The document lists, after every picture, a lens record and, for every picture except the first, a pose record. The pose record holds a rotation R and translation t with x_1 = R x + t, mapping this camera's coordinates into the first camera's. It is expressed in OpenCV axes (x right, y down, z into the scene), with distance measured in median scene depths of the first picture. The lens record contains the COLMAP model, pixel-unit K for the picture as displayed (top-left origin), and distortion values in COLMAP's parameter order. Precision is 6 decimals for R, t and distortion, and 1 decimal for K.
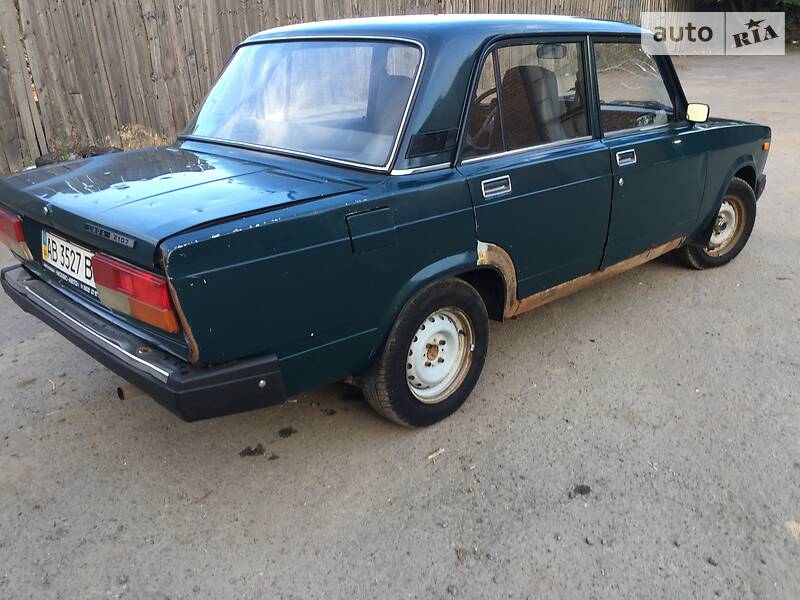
lens RADIAL K [[682.1, 0, 400.0], [0, 682.1, 300.0], [0, 0, 1]] dist [0.078359, -0.108628]
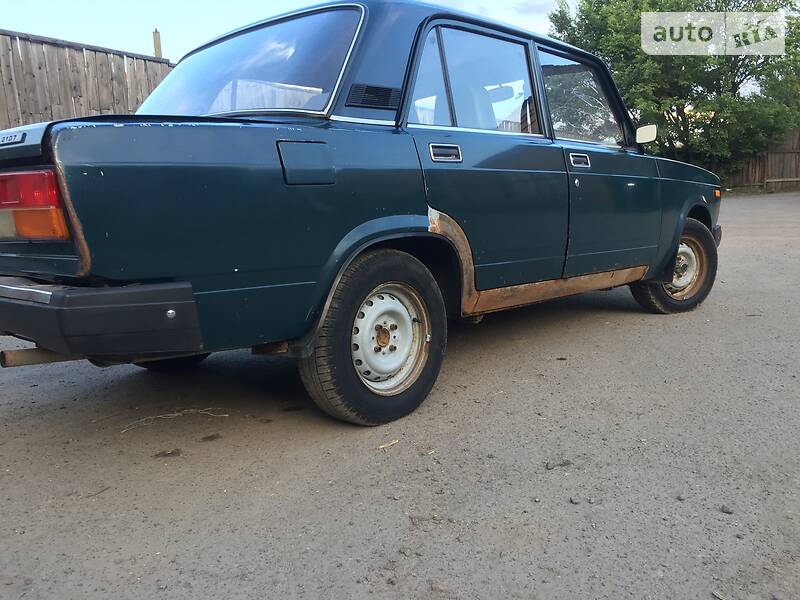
lens RADIAL K [[682.1, 0, 400.0], [0, 682.1, 300.0], [0, 0, 1]] dist [0.078359, -0.108628]
pose [[0.998515, -0.017607, 0.051555, 0.026373], [0.028790, 0.973939, -0.224976, 0.238584], [-0.046250, 0.226126, 0.972999, 0.136660]]
